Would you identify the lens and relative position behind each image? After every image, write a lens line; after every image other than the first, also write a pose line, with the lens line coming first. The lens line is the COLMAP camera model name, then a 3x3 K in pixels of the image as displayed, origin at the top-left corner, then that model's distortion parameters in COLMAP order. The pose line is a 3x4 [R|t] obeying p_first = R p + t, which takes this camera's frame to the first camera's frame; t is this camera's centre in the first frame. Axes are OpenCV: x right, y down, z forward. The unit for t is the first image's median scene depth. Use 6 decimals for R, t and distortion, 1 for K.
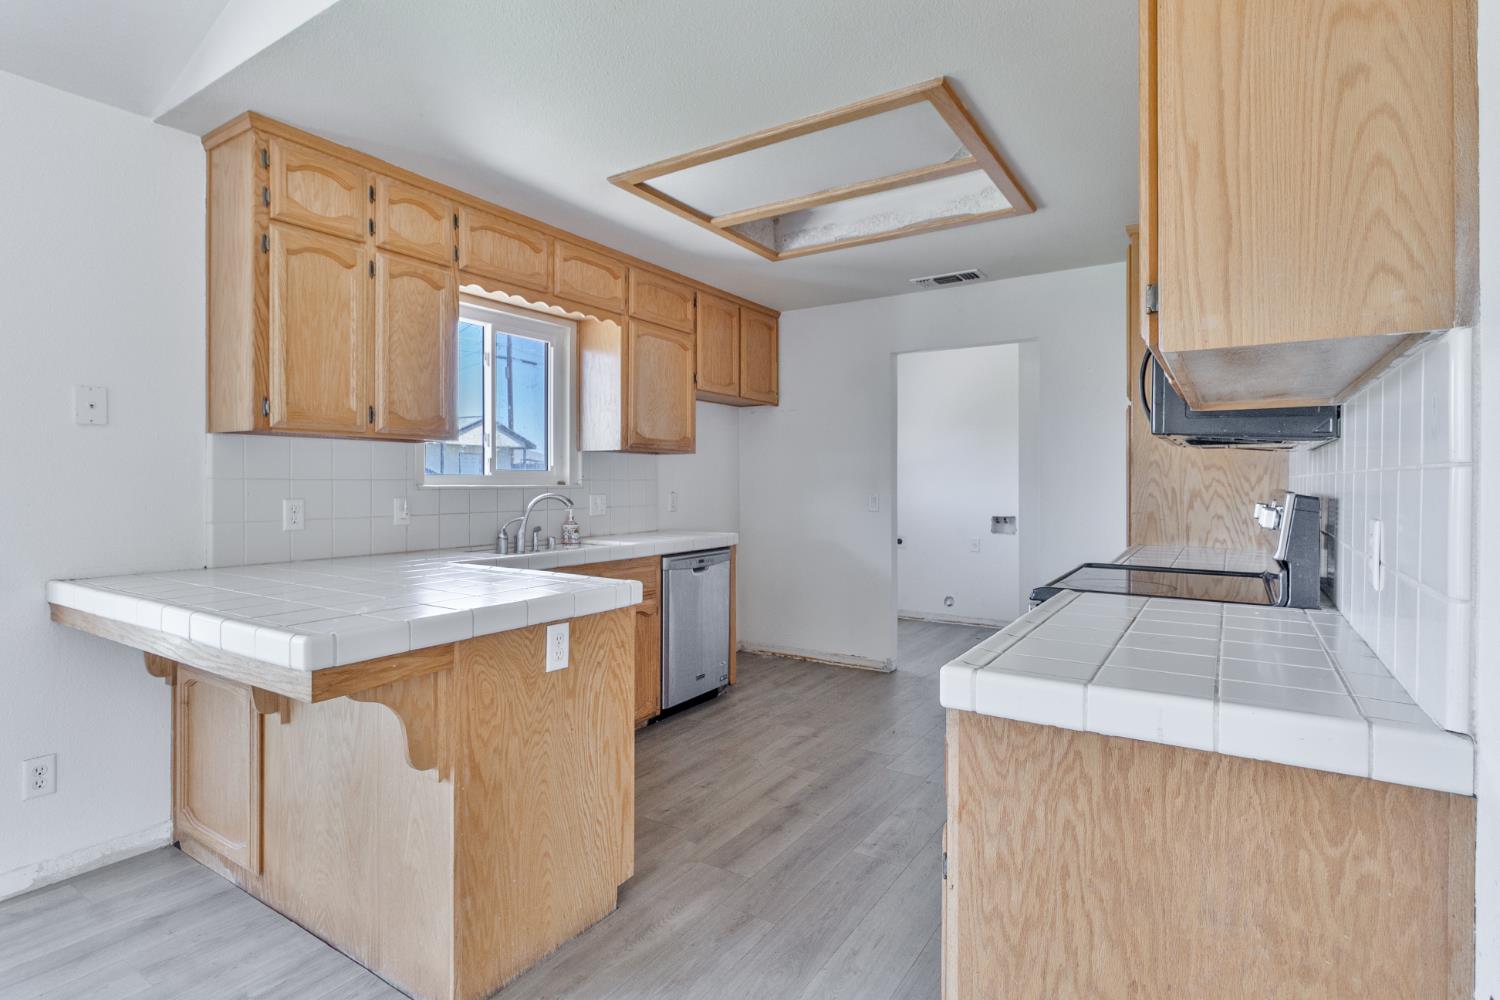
lens RADIAL K [[748.1, 0, 748.3], [0, 748.1, 471.3], [0, 0, 1]] dist [-0.009260, -0.000198]
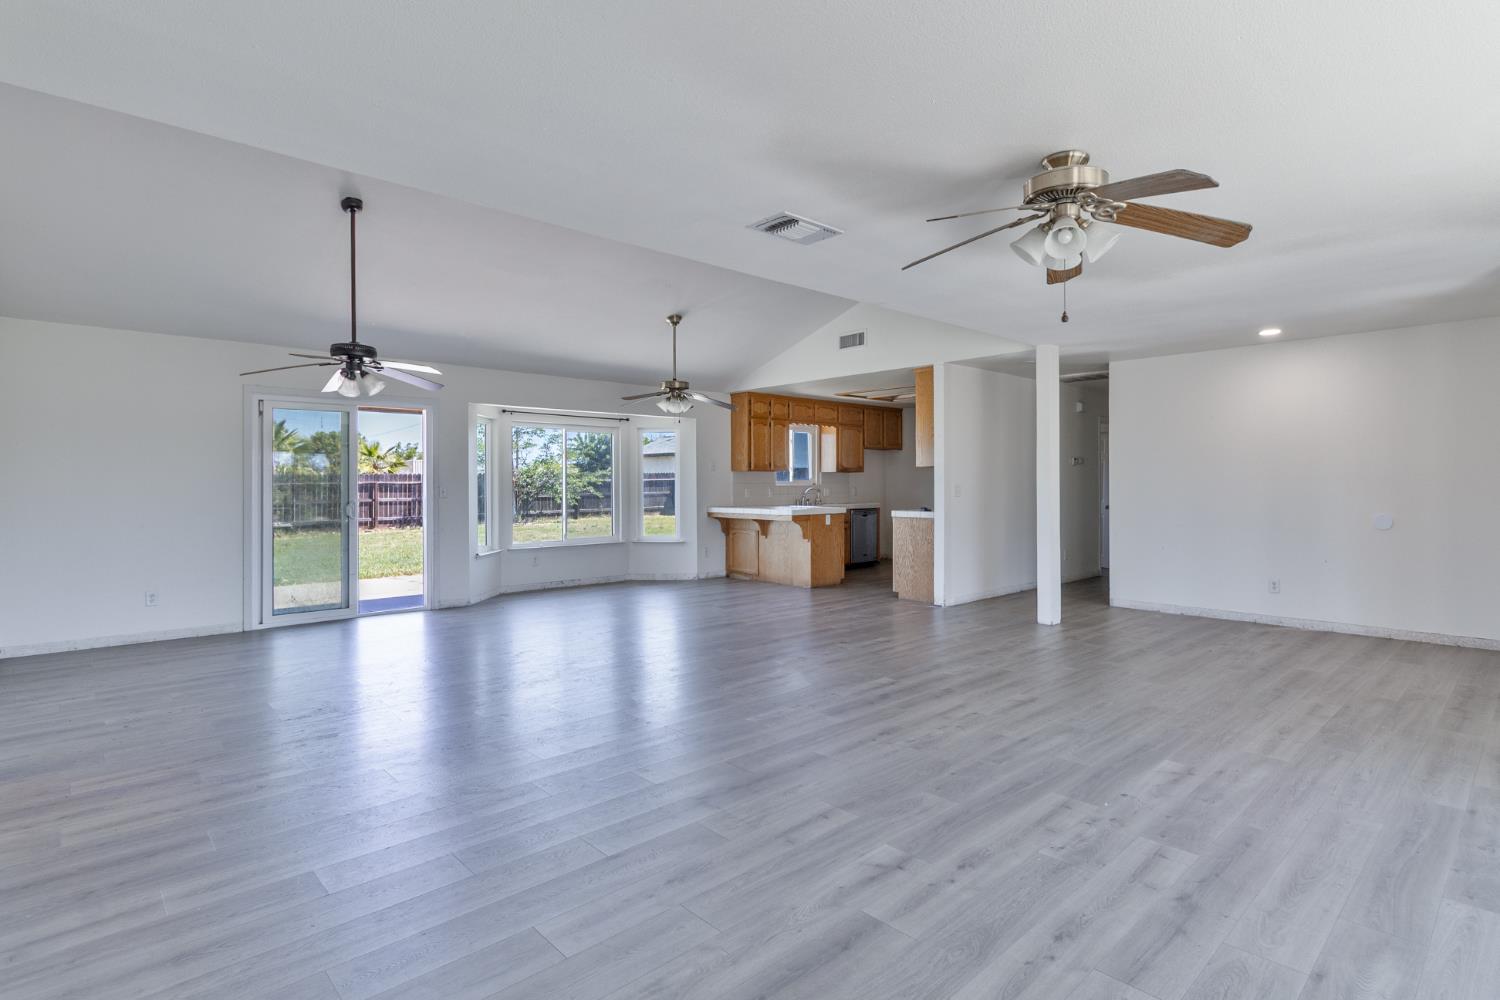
lens RADIAL K [[748.1, 0, 748.3], [0, 748.1, 471.3], [0, 0, 1]] dist [-0.009260, -0.000198]
pose [[0.969580, -0.003733, -0.244745, 0.214497], [0.002720, 0.999986, -0.004476, -0.021454], [0.244758, 0.003674, 0.969577, -1.956941]]
